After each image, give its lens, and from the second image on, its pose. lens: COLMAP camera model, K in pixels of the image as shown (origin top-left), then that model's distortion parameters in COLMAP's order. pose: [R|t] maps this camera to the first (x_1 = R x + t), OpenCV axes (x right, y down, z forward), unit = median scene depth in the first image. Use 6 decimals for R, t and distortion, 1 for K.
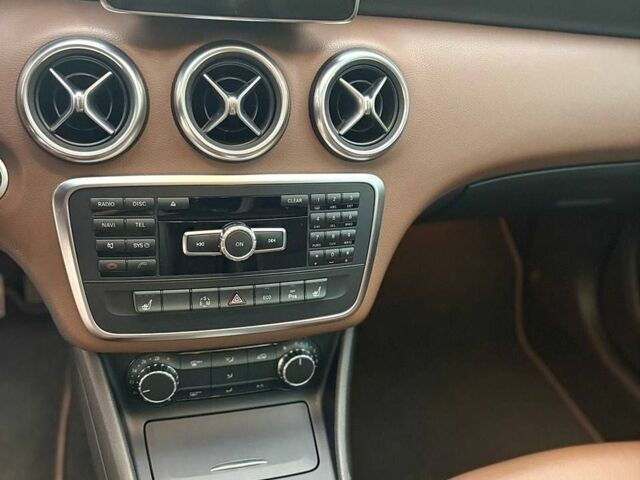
lens RADIAL K [[609.6, 0, 320.0], [0, 609.6, 240.0], [0, 0, 1]] dist [0.012571, -0.005766]
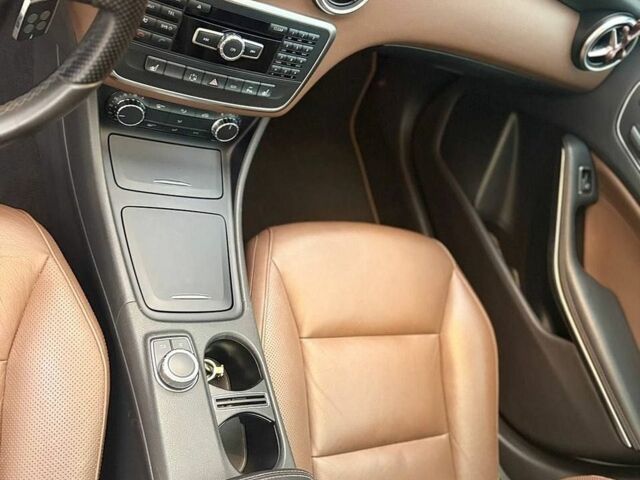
lens RADIAL K [[609.6, 0, 320.0], [0, 609.6, 240.0], [0, 0, 1]] dist [0.012571, -0.005766]
pose [[0.889097, 0.243014, 0.387880, -0.361600], [-0.395767, 0.833873, 0.384739, -0.226103], [-0.229946, -0.495581, 0.837571, -0.387168]]
